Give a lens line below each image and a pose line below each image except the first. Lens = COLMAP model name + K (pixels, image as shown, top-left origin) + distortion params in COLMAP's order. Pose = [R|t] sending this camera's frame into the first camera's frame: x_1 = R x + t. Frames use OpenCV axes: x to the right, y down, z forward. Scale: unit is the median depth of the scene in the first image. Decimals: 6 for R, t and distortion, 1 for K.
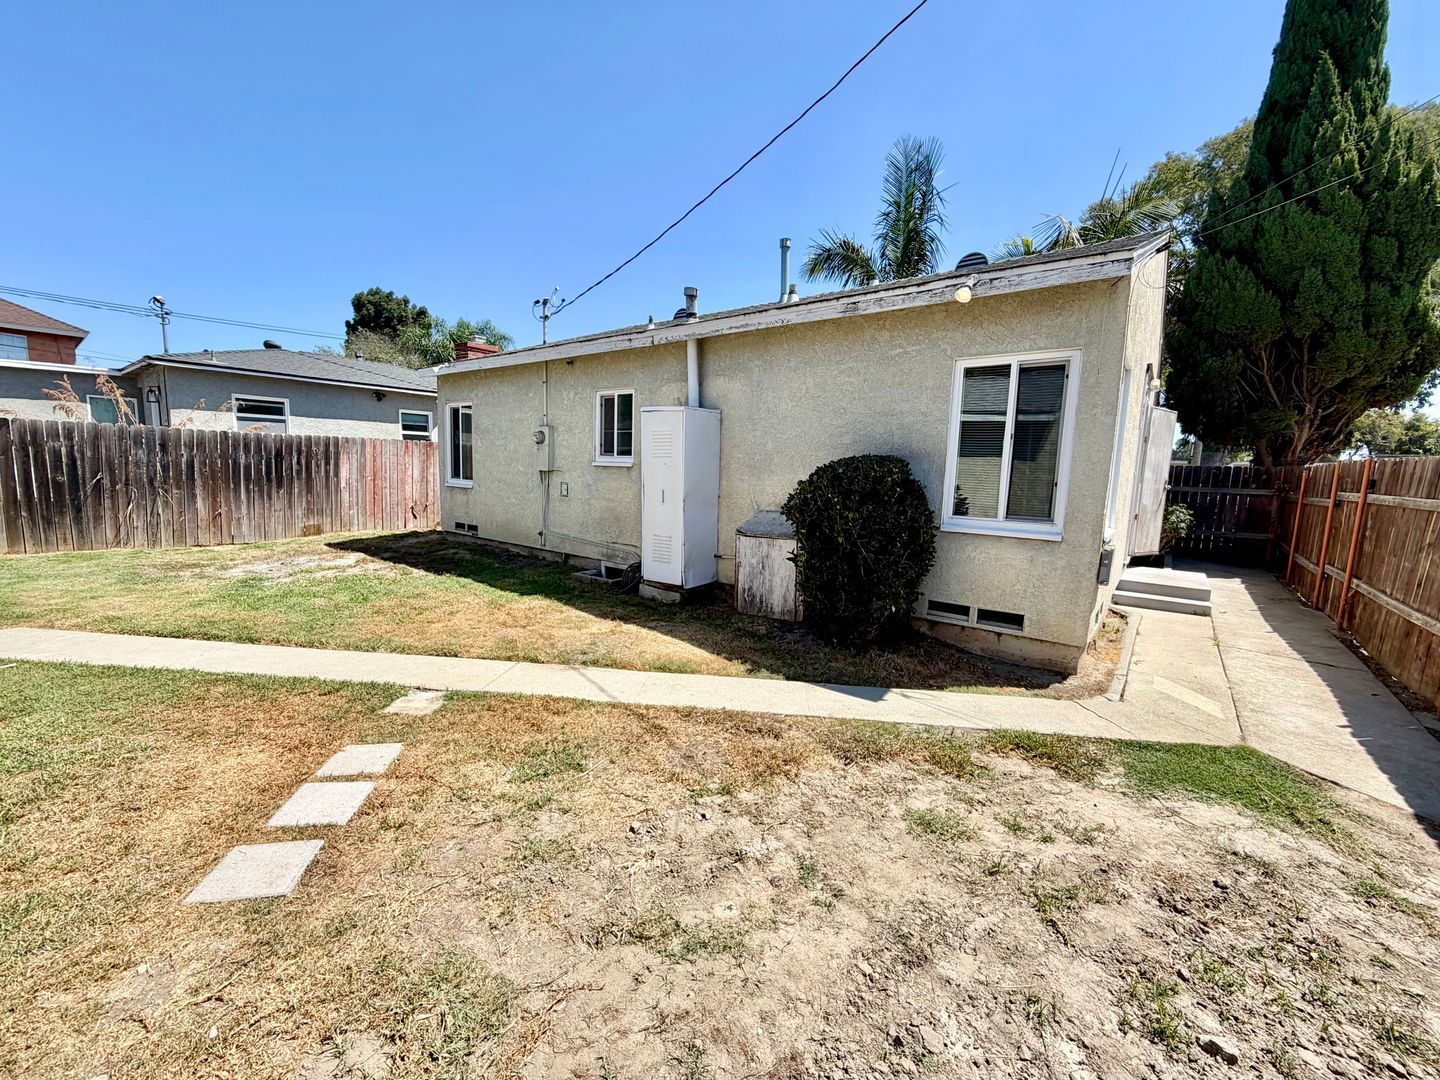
lens RADIAL K [[575.0, 0, 714.6], [0, 575.0, 539.7], [0, 0, 1]] dist [0.002840, -0.000396]
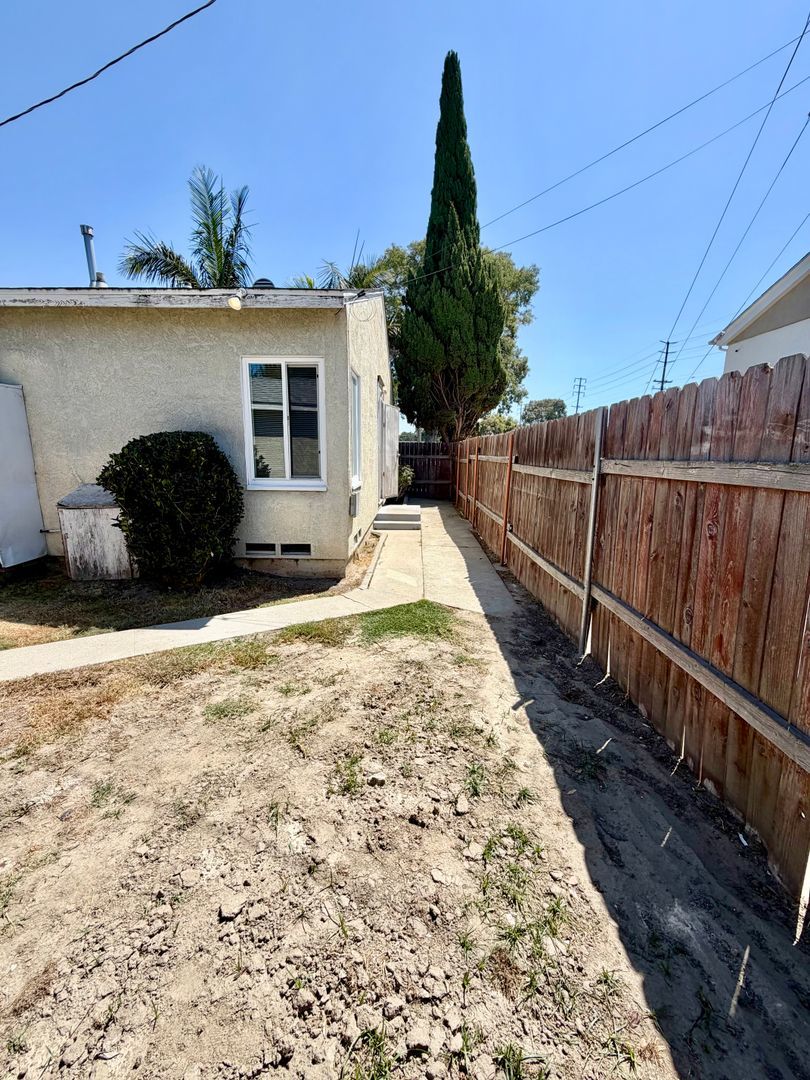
lens RADIAL K [[431.3, 0, 404.1], [0, 431.3, 536.4], [0, 0, 1]] dist [0.002840, -0.000396]
pose [[0.801070, -0.133857, 0.583412, 0.099238], [0.087671, 0.990402, 0.106856, 0.016661], [-0.592116, -0.034451, 0.805116, -0.011990]]
